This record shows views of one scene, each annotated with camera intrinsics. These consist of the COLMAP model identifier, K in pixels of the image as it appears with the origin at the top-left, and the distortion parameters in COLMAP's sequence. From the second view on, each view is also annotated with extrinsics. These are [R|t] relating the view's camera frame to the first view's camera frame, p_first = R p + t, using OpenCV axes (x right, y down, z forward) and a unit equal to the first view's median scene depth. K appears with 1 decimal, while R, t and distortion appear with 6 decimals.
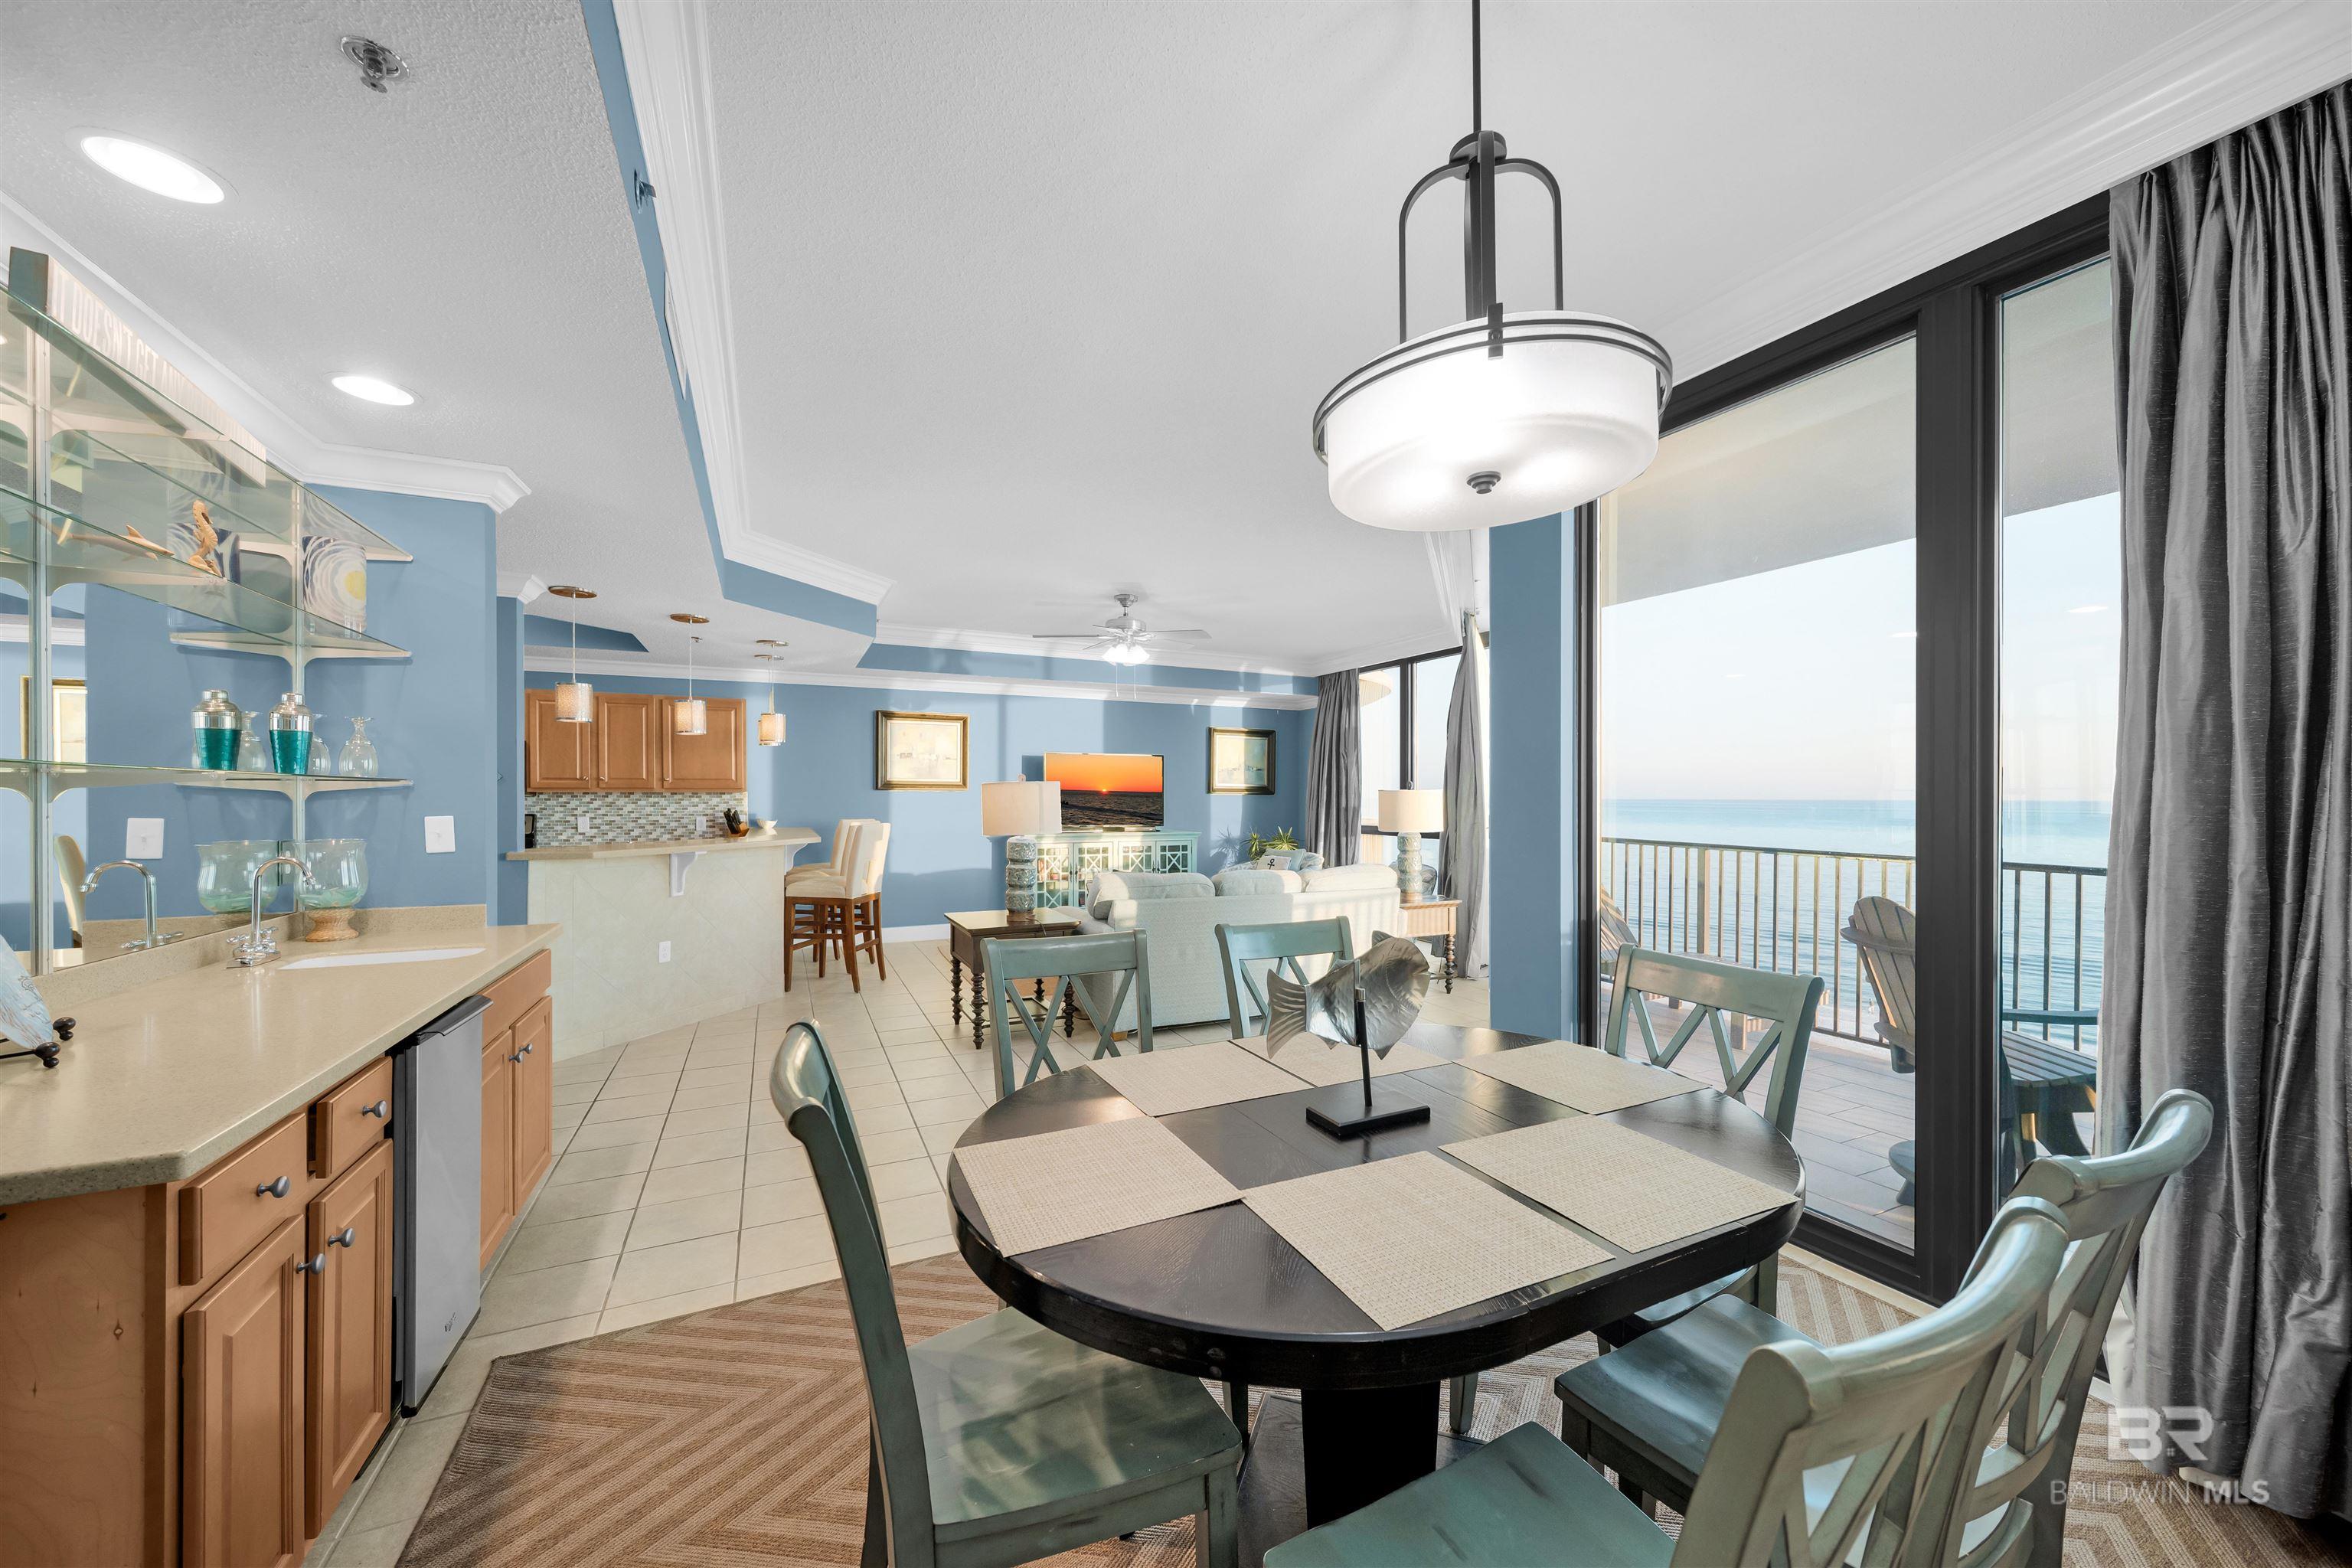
lens RADIAL K [[856.3, 0, 1183.4], [0, 856.3, 795.9], [0, 0, 1]] dist [0.000543, -0.000111]
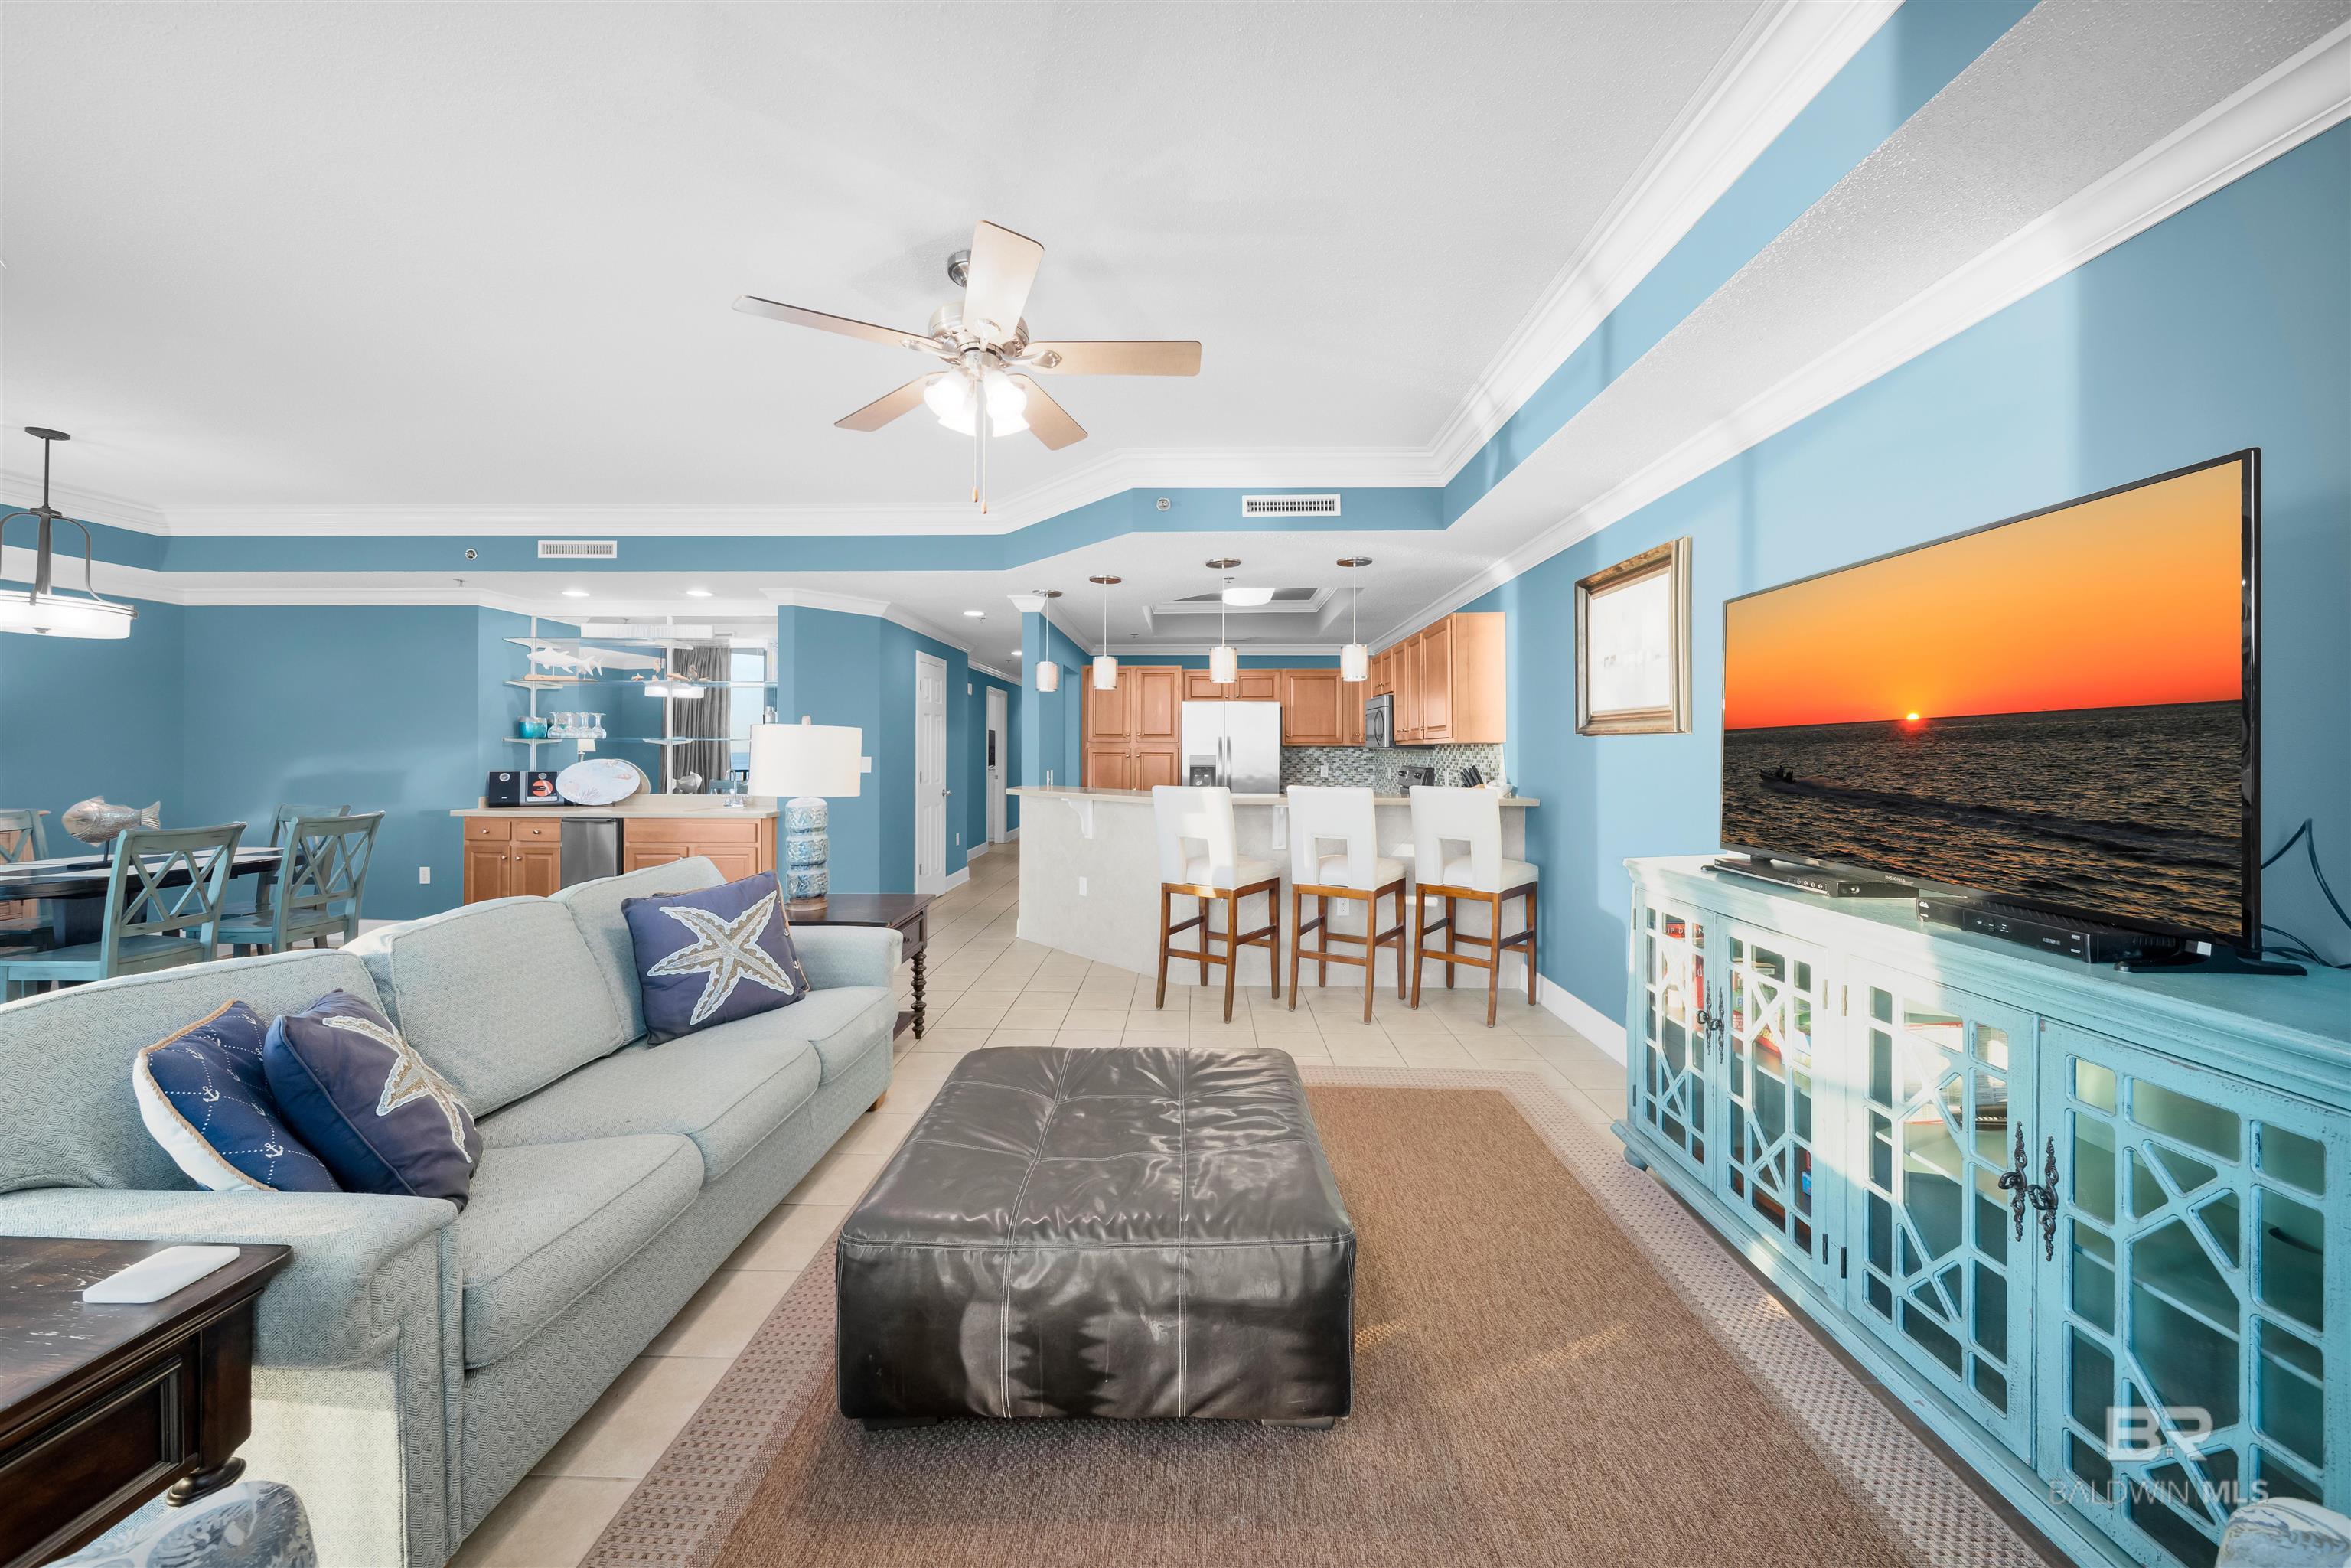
lens RADIAL K [[840.9, 0, 1174.8], [0, 840.9, 747.0], [0, 0, 1]] dist [-0.000738, -0.000372]
pose [[-0.456283, -0.007259, -0.889805, 0.182493], [-0.002394, 0.999973, -0.006930, 0.003740], [0.889832, -0.001031, -0.456288, 0.919005]]
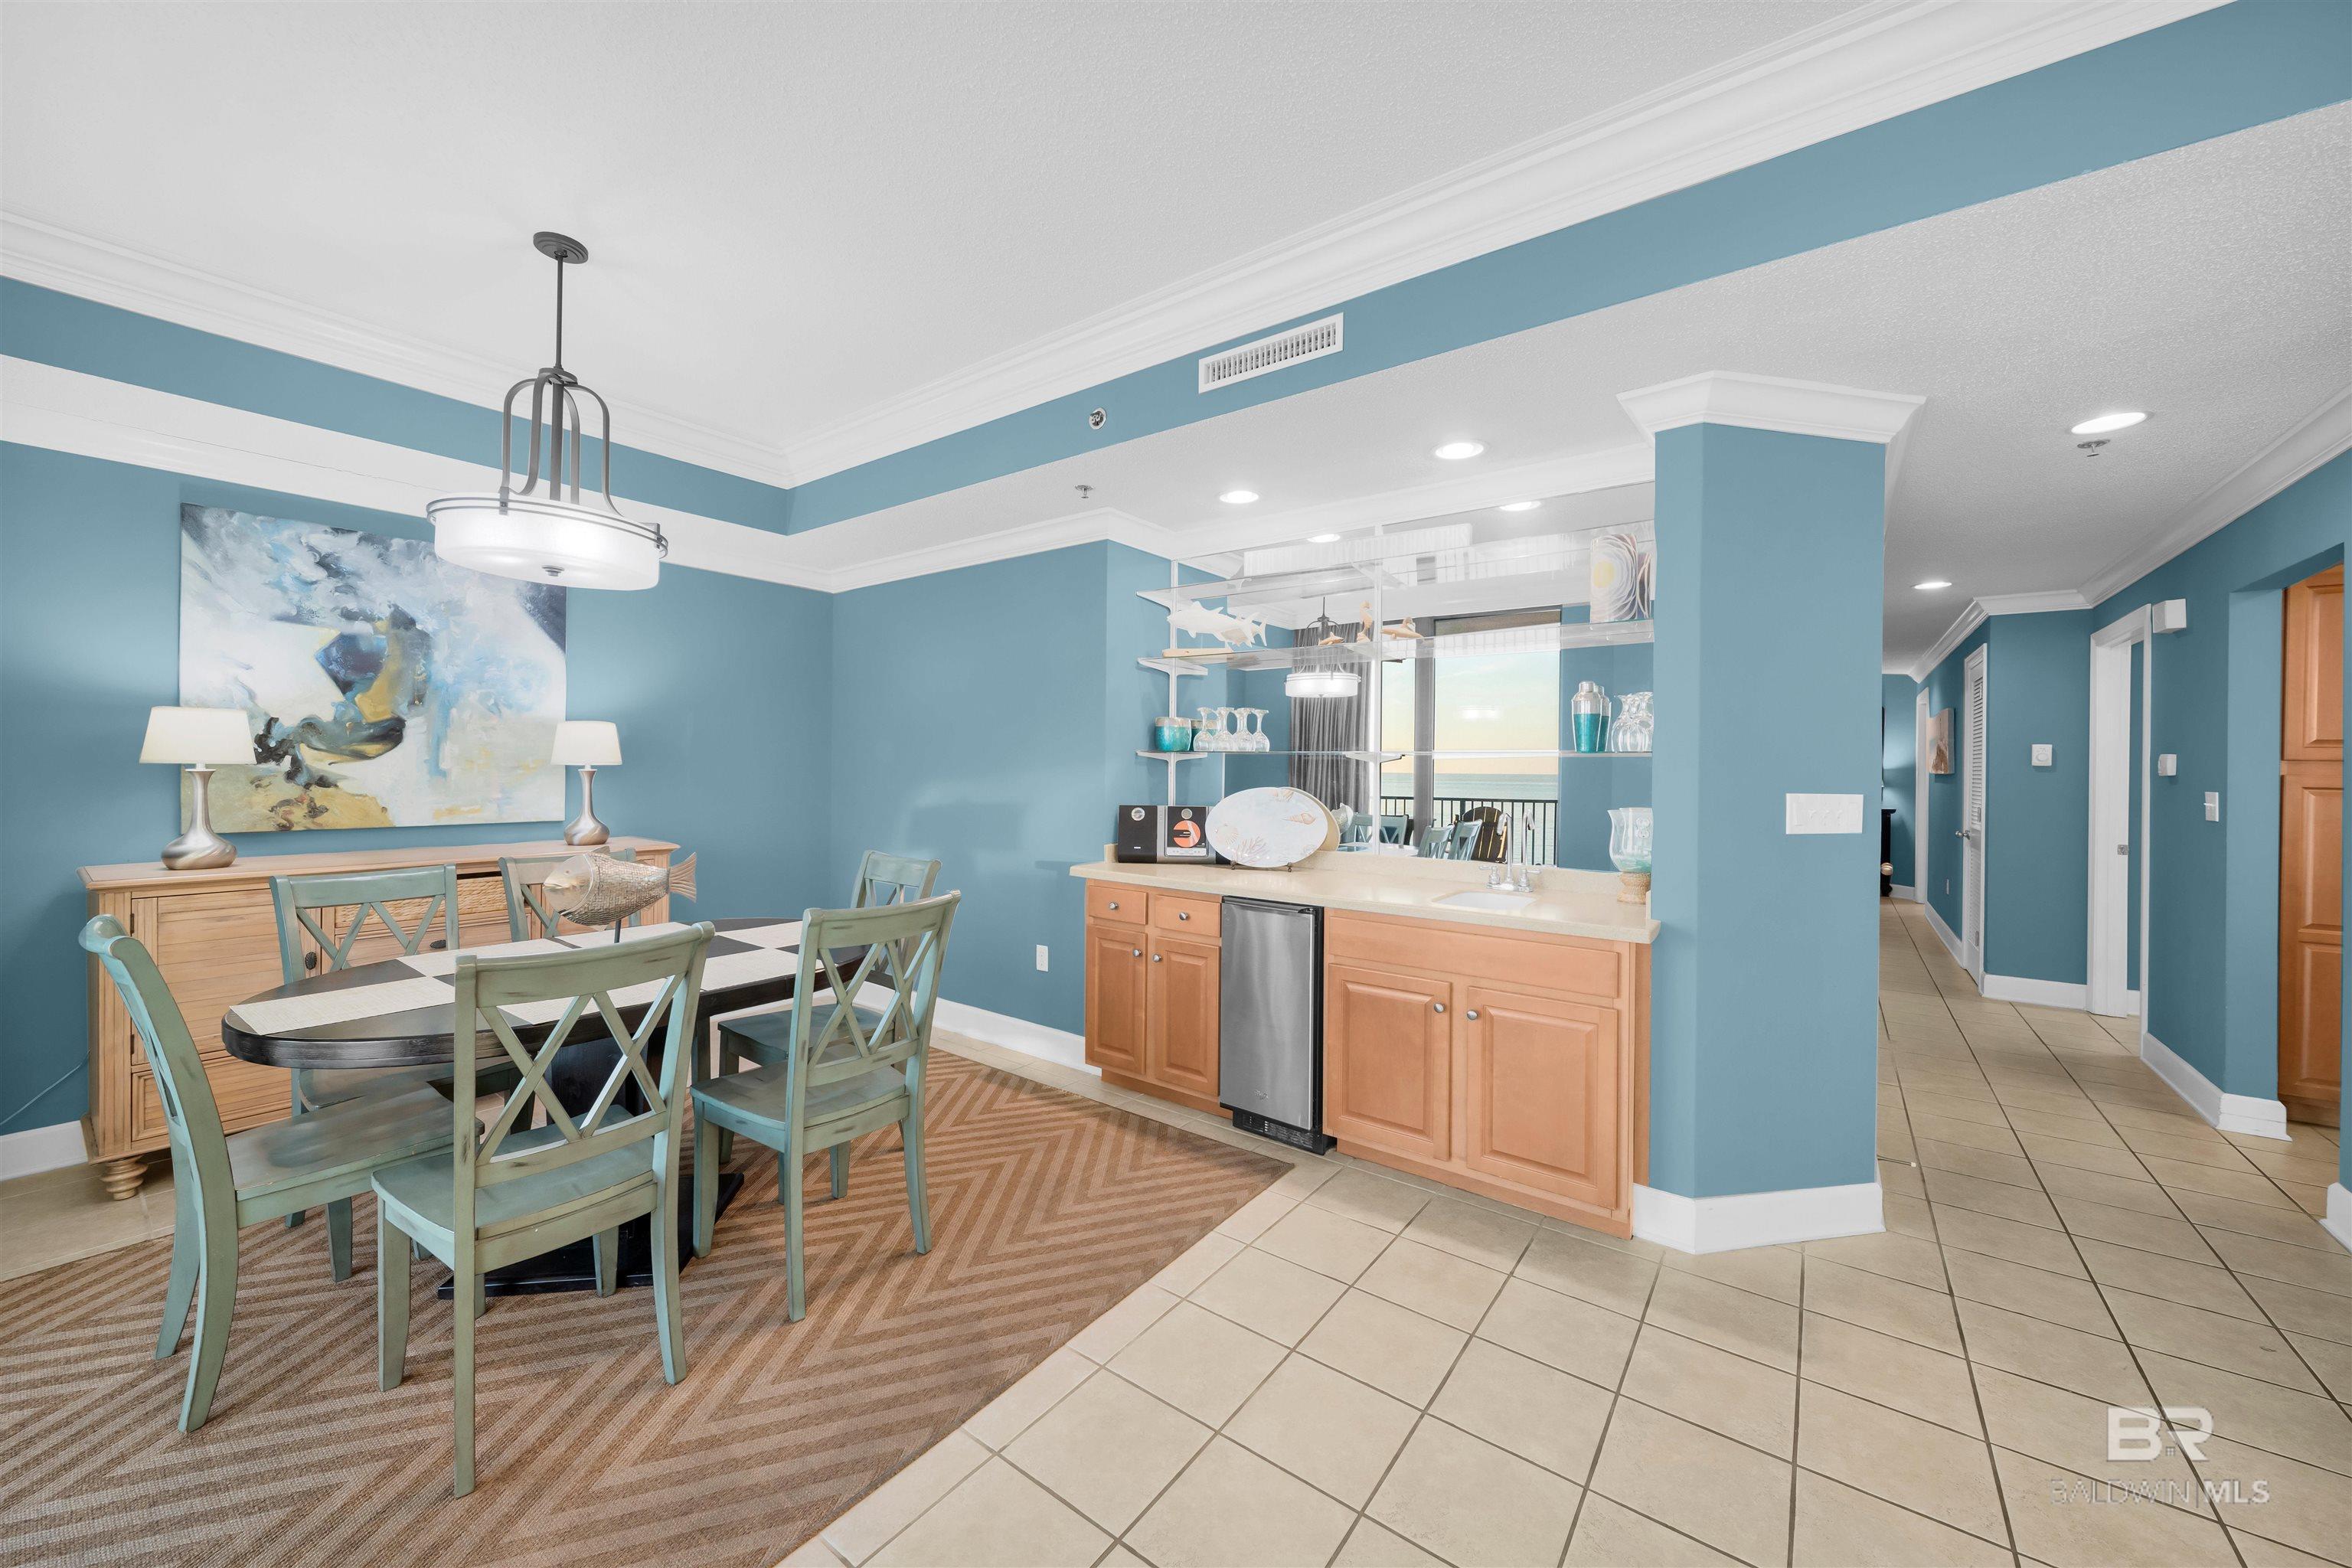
lens RADIAL K [[870.2, 0, 1164.6], [0, 870.2, 776.4], [0, 0, 1]] dist [-0.001123, -0.000242]
pose [[-0.890525, -0.007543, -0.454872, 0.010075], [-0.012561, 0.999889, 0.008010, 0.002247], [0.454761, 0.012847, -0.890521, 0.517681]]
